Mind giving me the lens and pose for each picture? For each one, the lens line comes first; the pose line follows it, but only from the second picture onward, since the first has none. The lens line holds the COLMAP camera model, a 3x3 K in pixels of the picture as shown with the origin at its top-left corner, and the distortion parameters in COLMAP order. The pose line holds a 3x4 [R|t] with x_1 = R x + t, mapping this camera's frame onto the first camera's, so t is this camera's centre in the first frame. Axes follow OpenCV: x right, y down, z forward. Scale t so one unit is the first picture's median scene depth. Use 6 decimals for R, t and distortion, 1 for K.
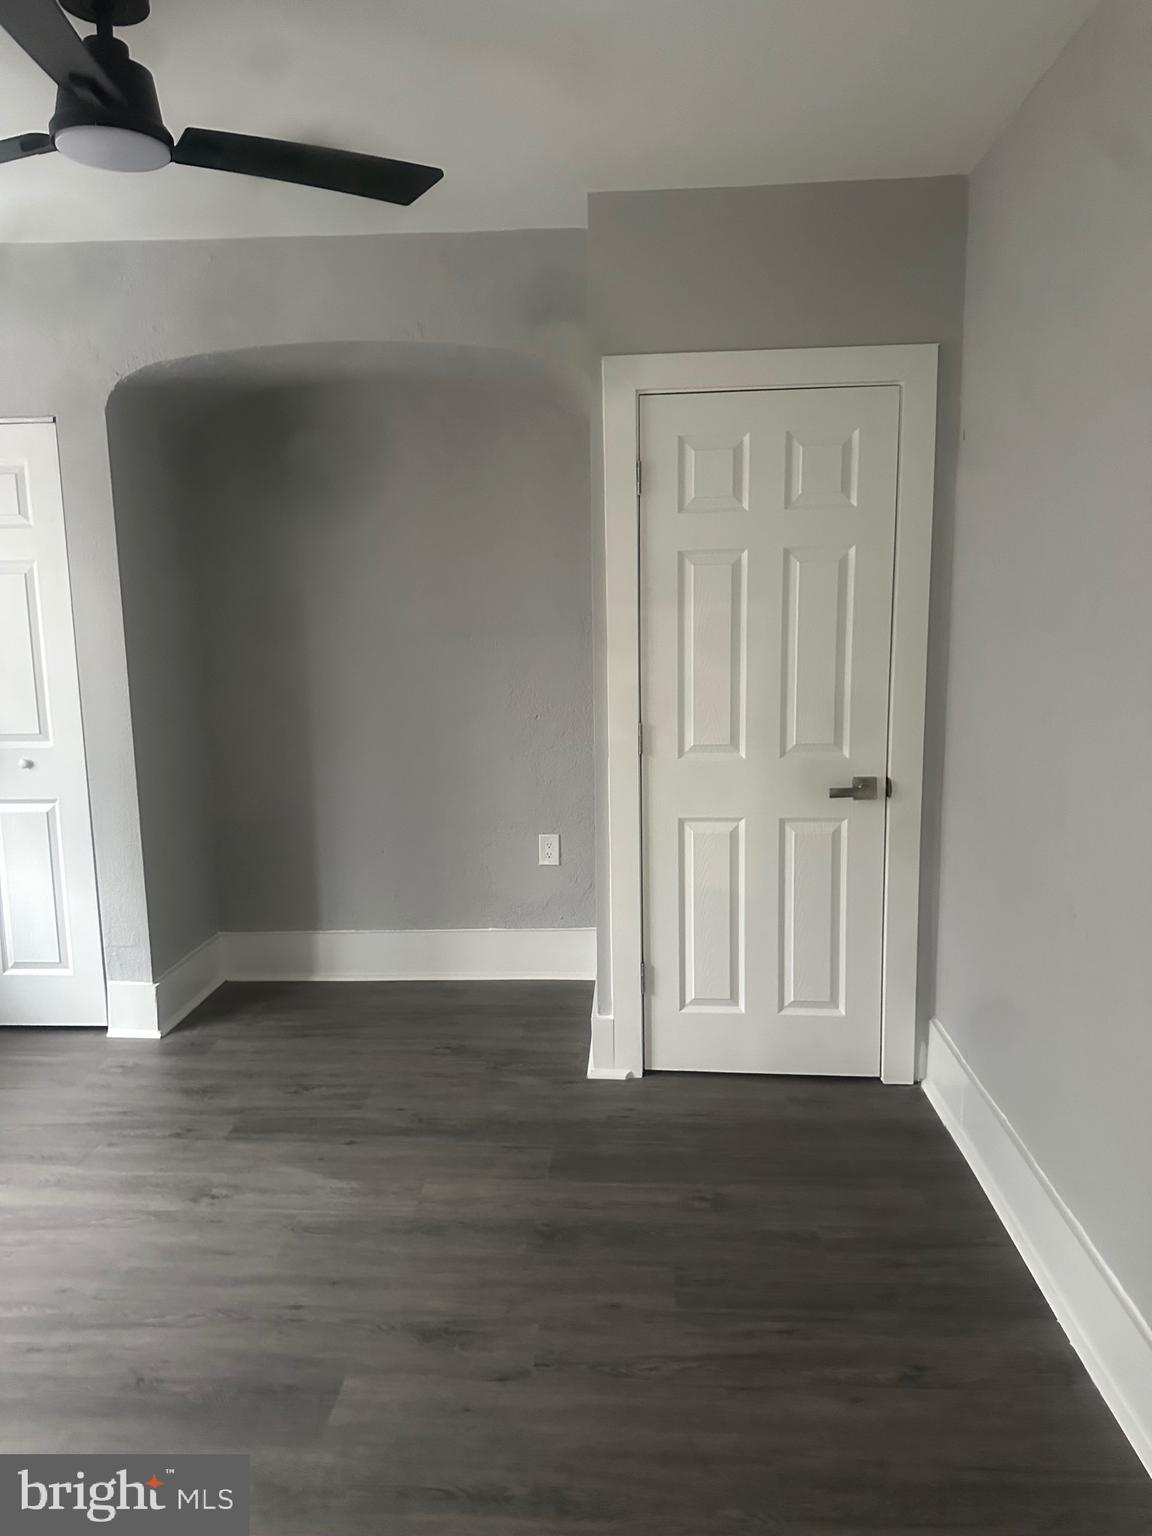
lens RADIAL K [[1104.3, 0, 581.0], [0, 1104.3, 771.4], [0, 0, 1]] dist [0.035812, -0.029874]
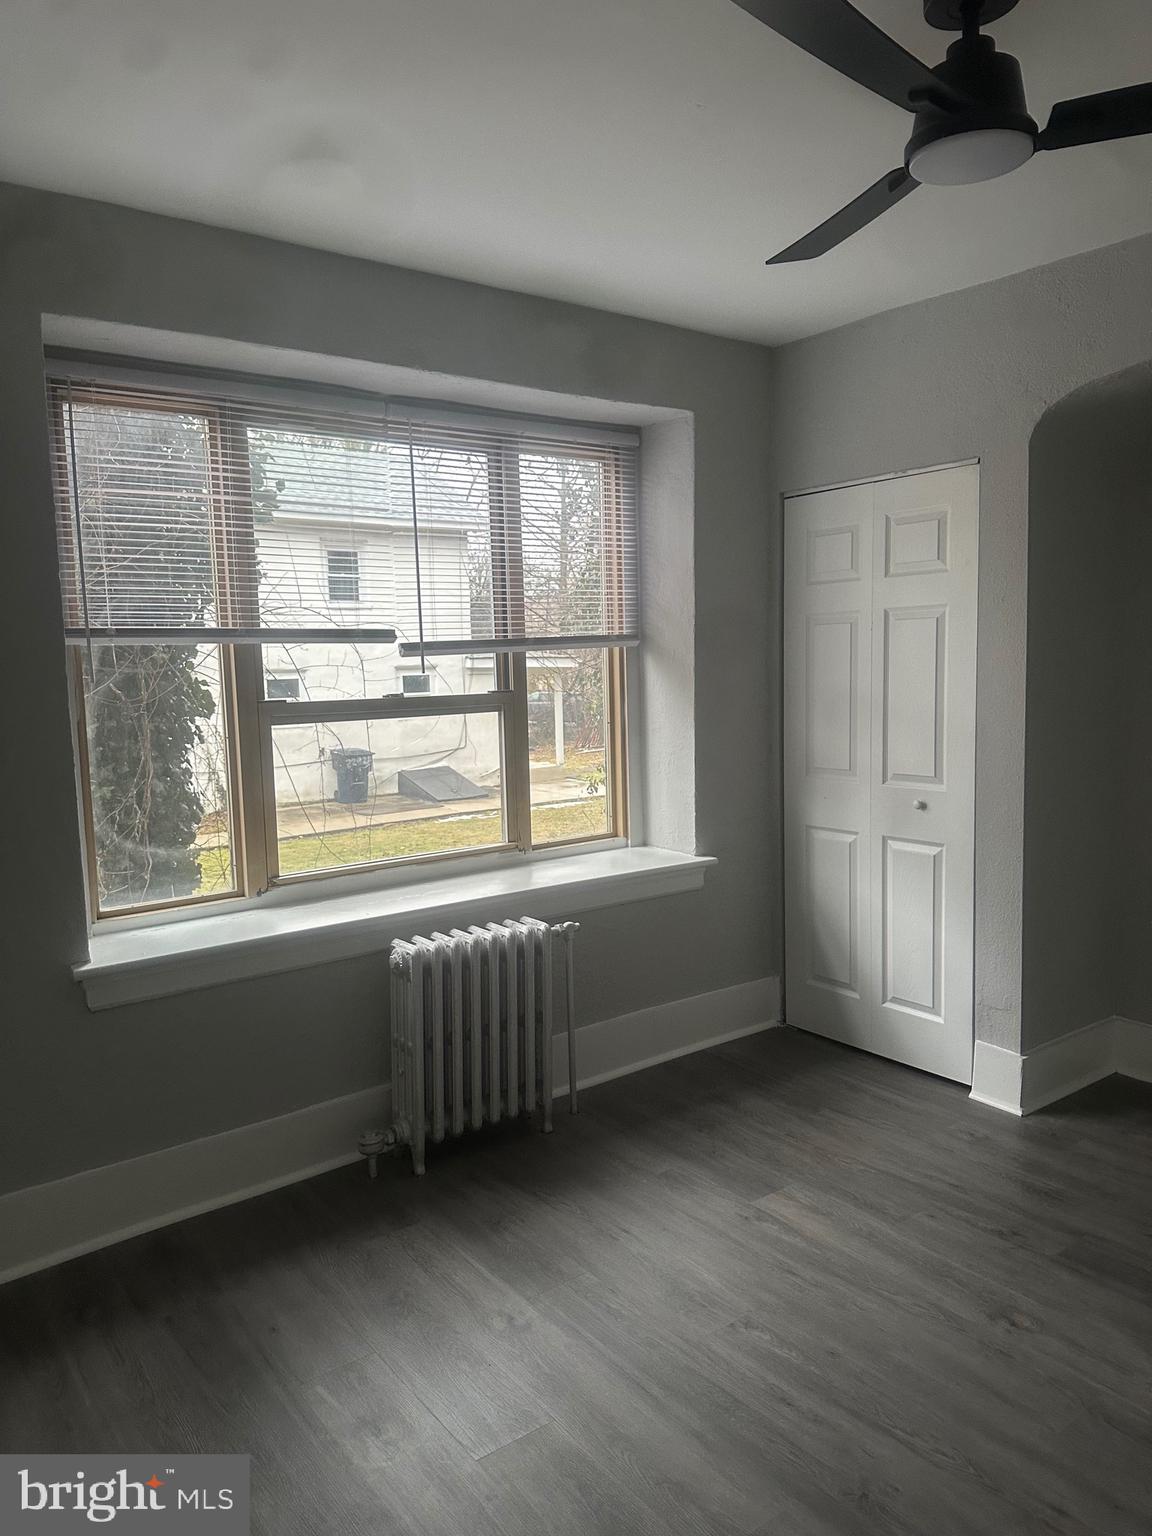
lens RADIAL K [[1104.3, 0, 581.0], [0, 1104.3, 771.4], [0, 0, 1]] dist [0.035812, -0.029874]
pose [[0.651131, 0.075417, -0.755209, 0.068993], [-0.098458, 0.995036, 0.014477, -0.025584], [0.752552, 0.064930, 0.655324, 0.126202]]
